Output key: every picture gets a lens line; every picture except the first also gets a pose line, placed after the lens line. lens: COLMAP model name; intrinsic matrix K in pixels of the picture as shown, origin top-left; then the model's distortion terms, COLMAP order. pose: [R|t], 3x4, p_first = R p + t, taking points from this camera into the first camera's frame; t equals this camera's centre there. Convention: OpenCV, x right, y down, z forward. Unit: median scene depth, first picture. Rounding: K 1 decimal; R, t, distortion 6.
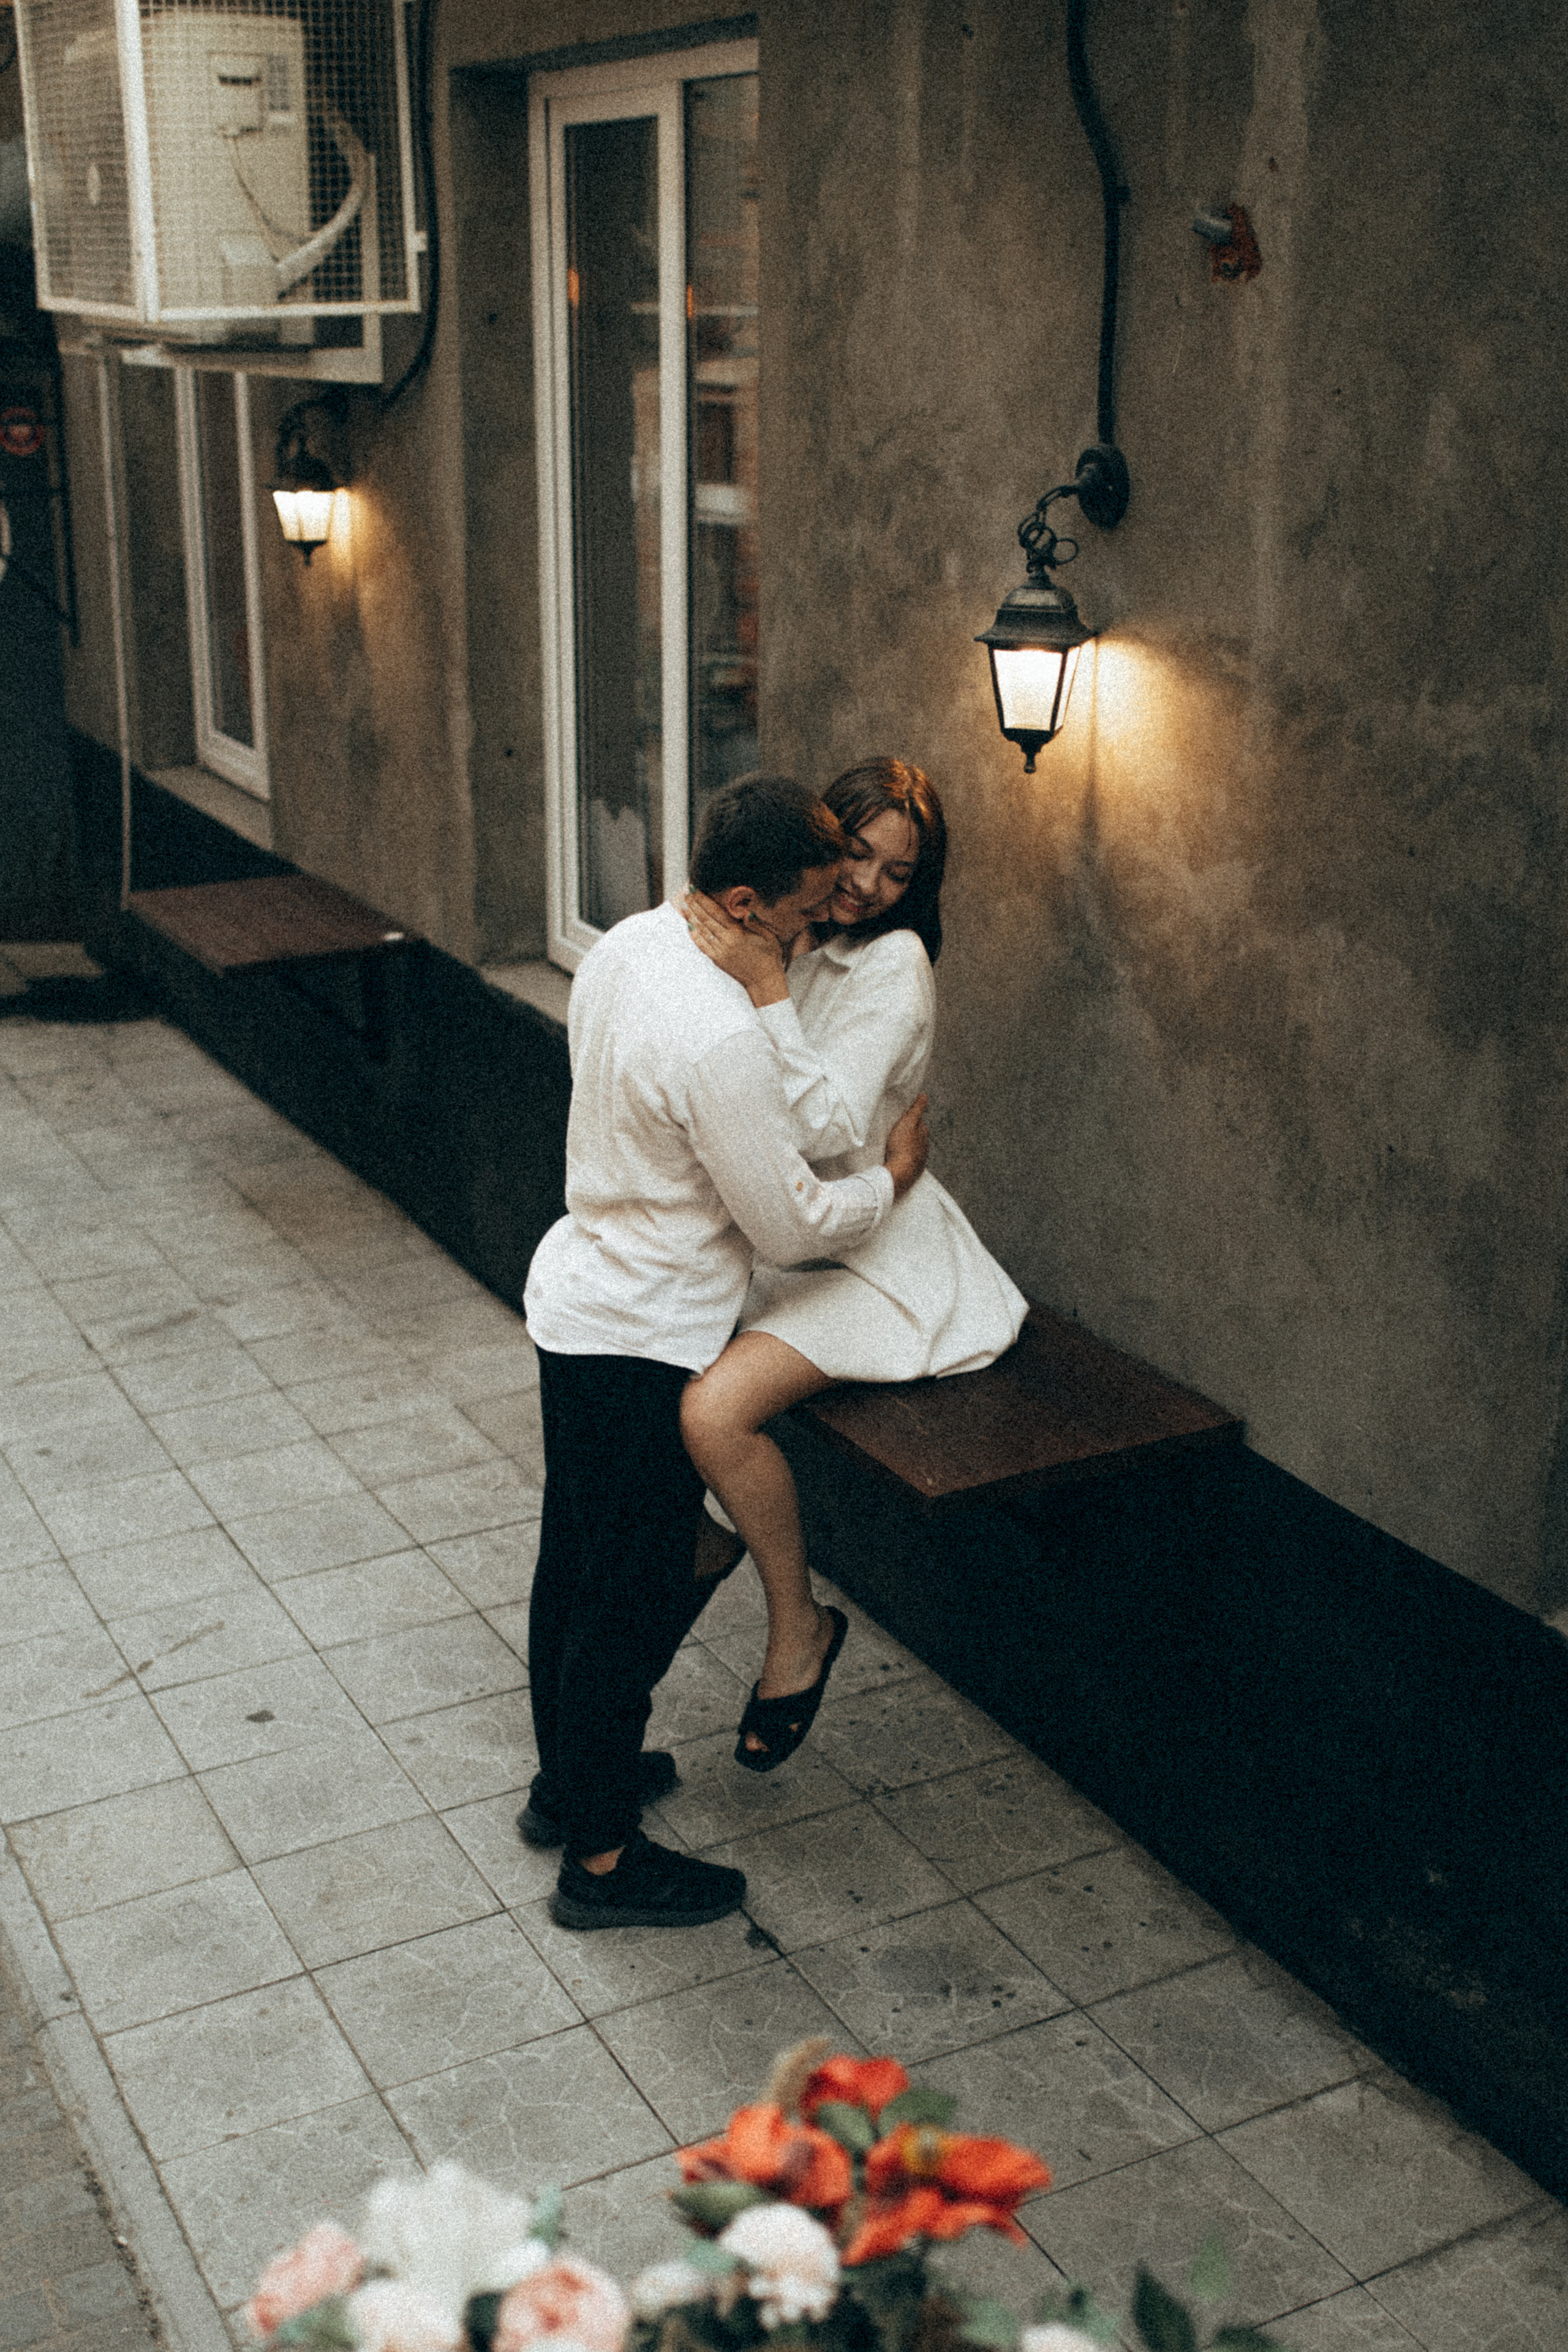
lens RADIAL K [[2337.1, 0, 784.0], [0, 2337.1, 1176.0], [0, 0, 1]] dist [0.006807, 0.006023]
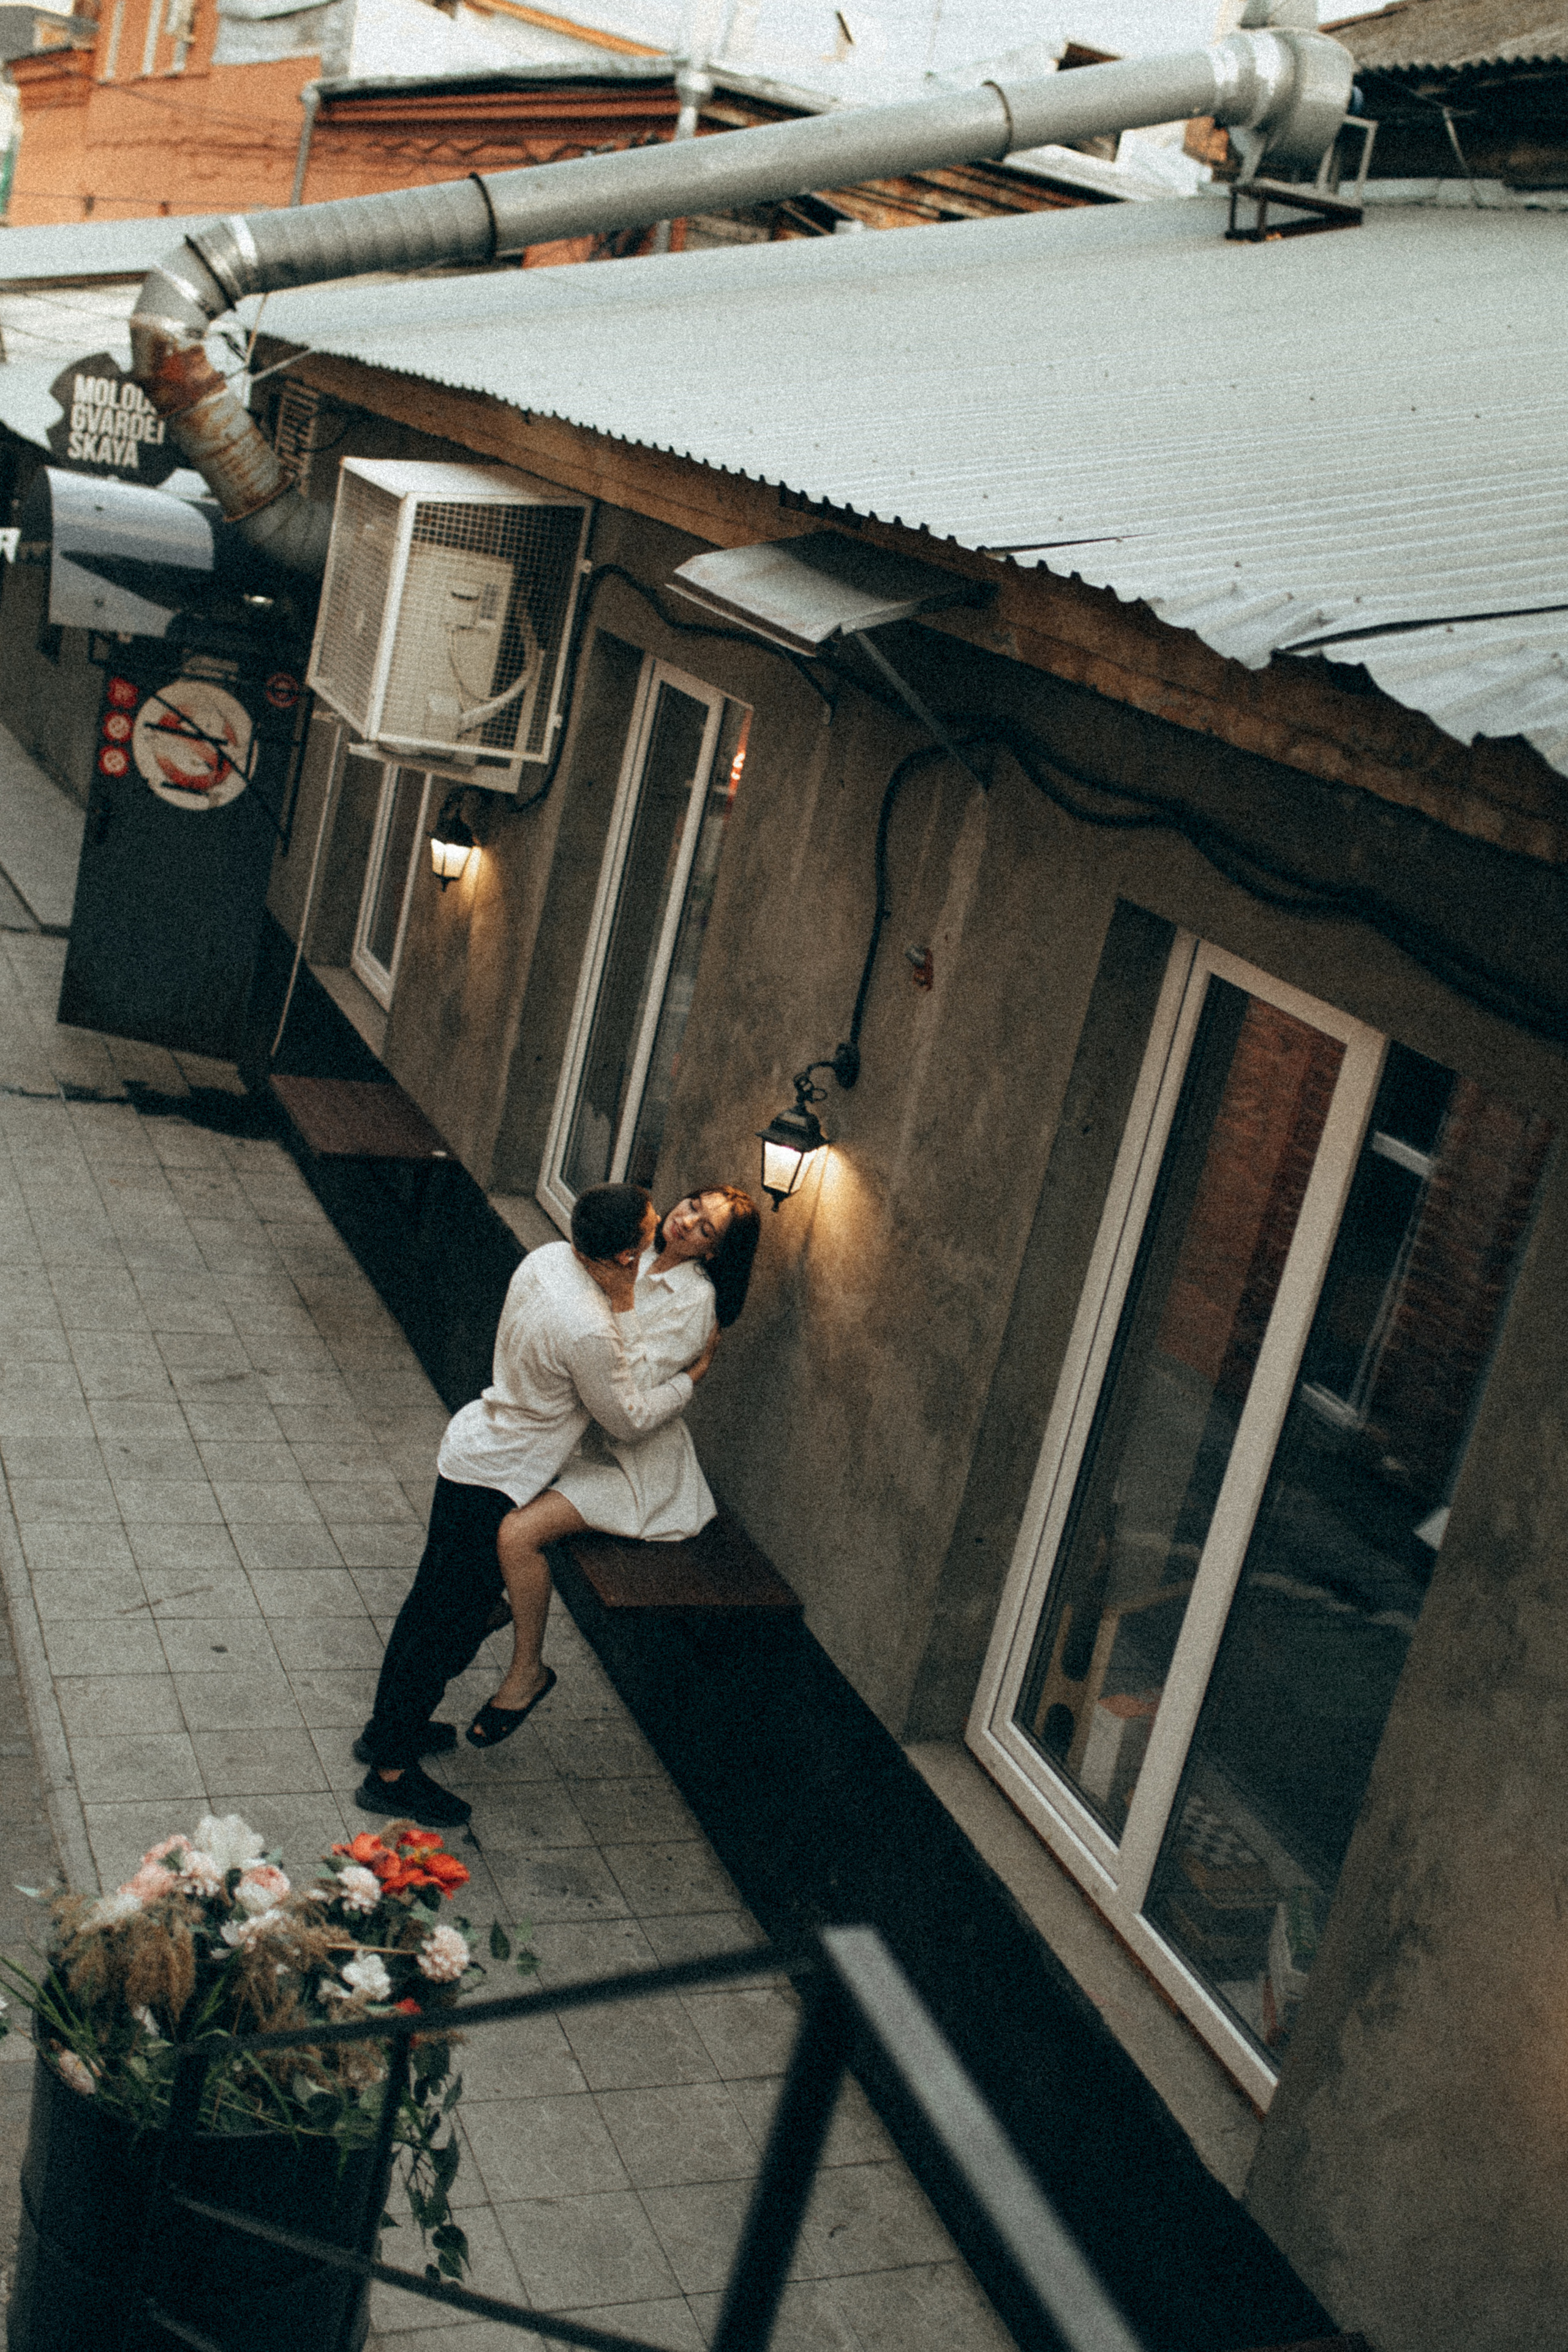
lens RADIAL K [[2432.9, 0, 874.7], [0, 2432.9, 1167.8], [0, 0, 1]] dist [0.008113, 0.019133]
pose [[0.974115, 0.224733, -0.024383, 0.193762], [-0.225572, 0.973399, -0.040142, -0.134074], [0.014713, 0.044603, 0.998896, -0.727798]]
